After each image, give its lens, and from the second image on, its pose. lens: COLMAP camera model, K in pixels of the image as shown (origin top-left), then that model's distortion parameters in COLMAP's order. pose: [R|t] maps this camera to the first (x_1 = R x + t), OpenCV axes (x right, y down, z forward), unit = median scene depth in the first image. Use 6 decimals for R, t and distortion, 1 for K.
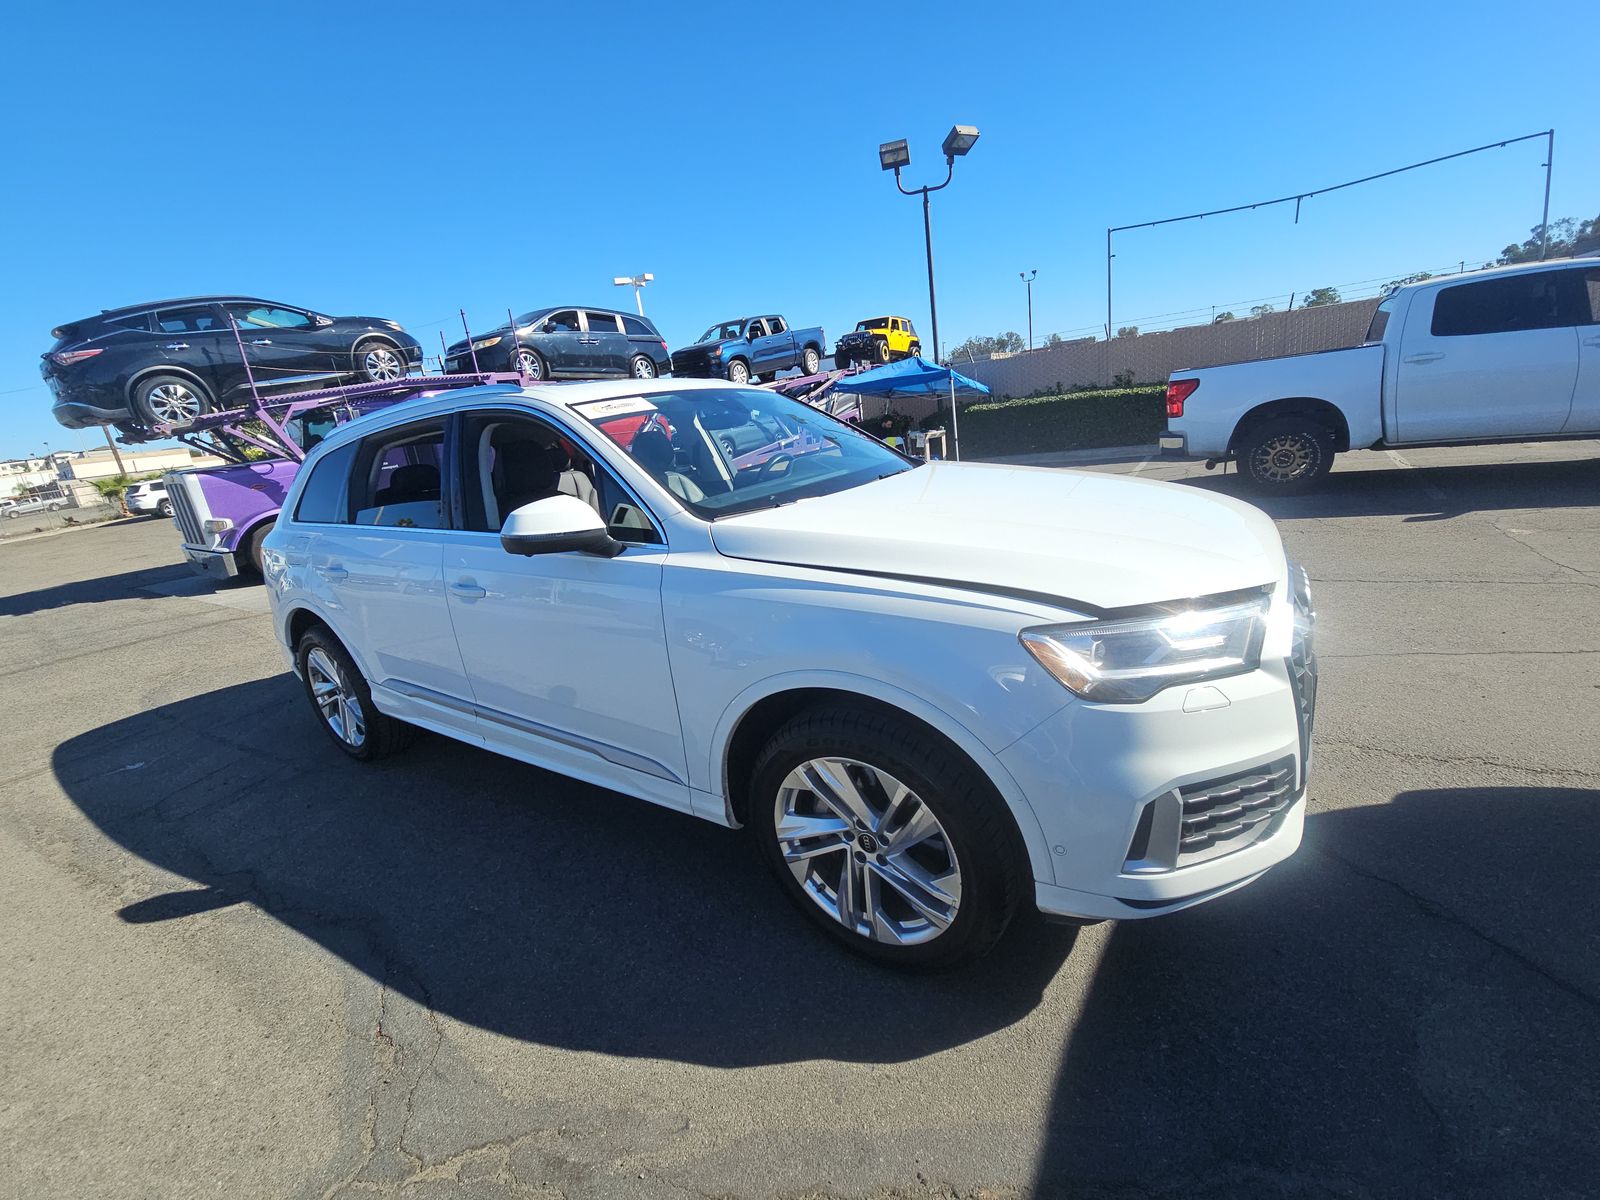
lens RADIAL K [[639.4, 0, 800.0], [0, 639.4, 600.0], [0, 0, 1]] dist [0.009599, -0.009583]
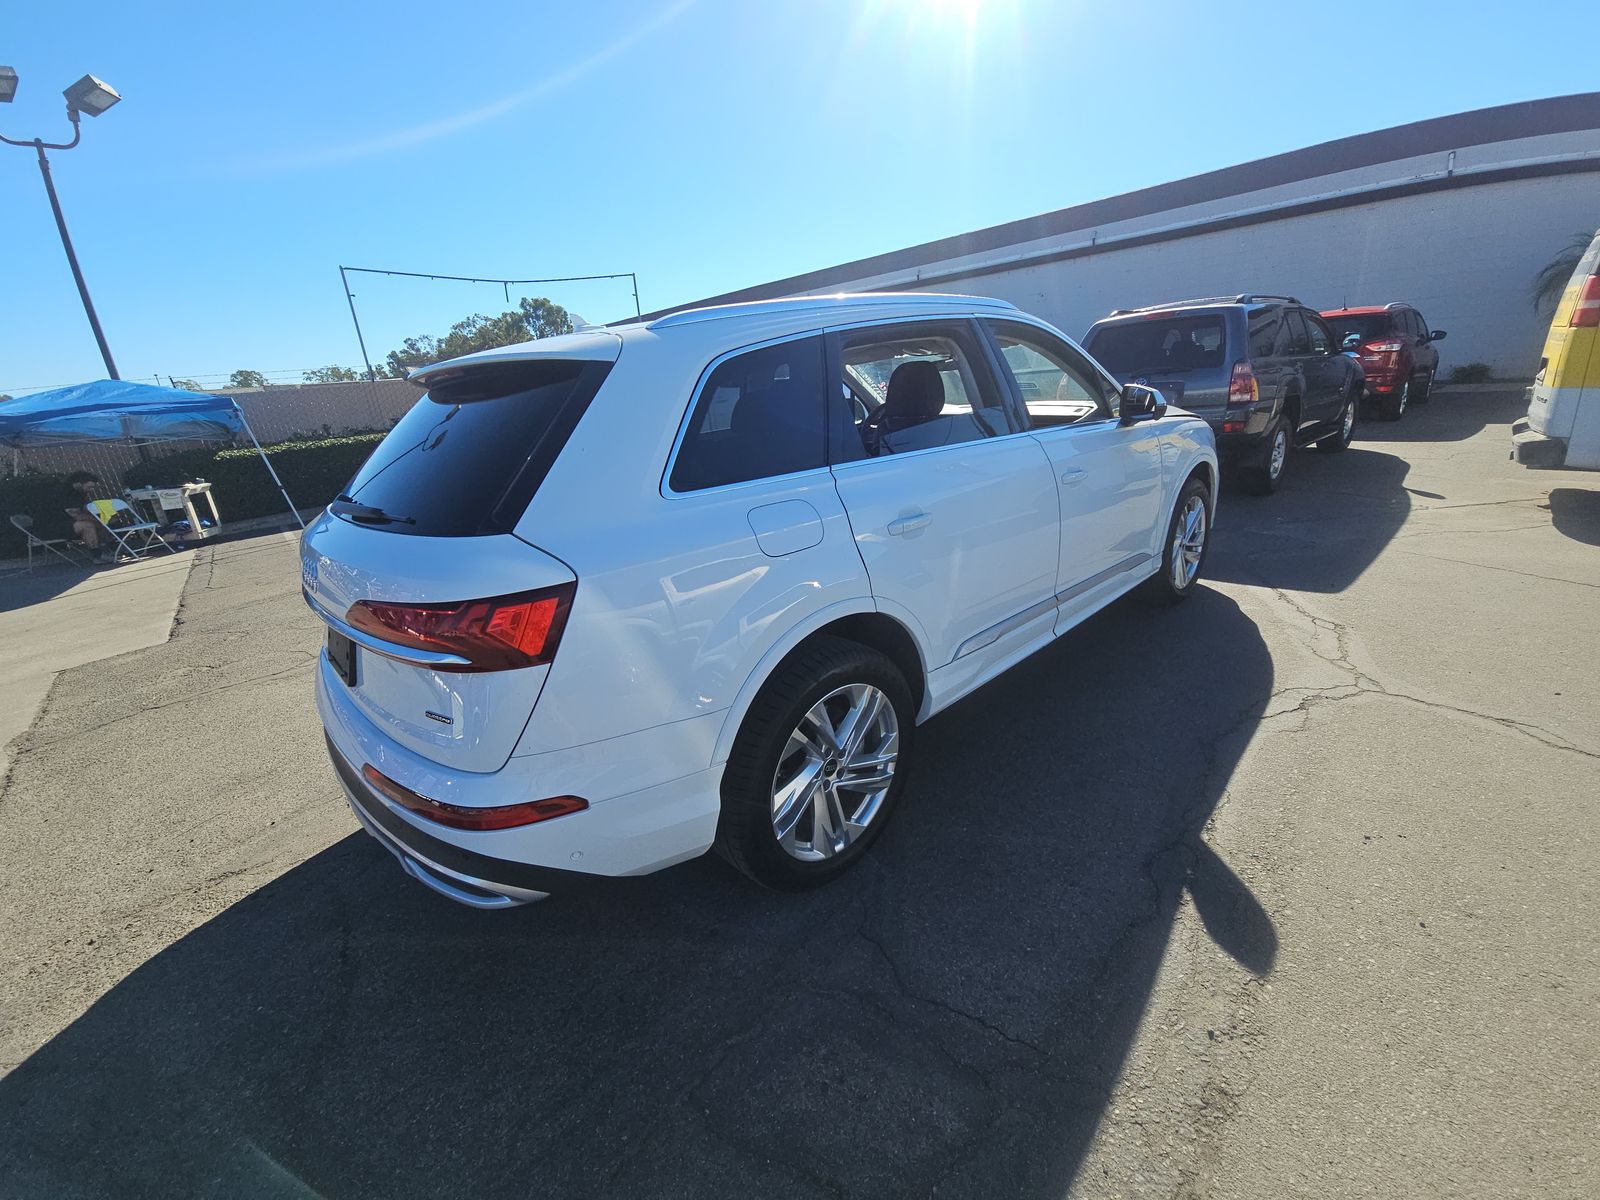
lens RADIAL K [[642.4, 0, 800.0], [0, 642.4, 600.0], [0, 0, 1]] dist [0.046533, -0.027960]
pose [[0.286609, -0.217025, 0.933143, -0.507313], [0.321078, 0.939436, 0.119871, -0.029127], [-0.902643, 0.265256, 0.338933, 0.319534]]
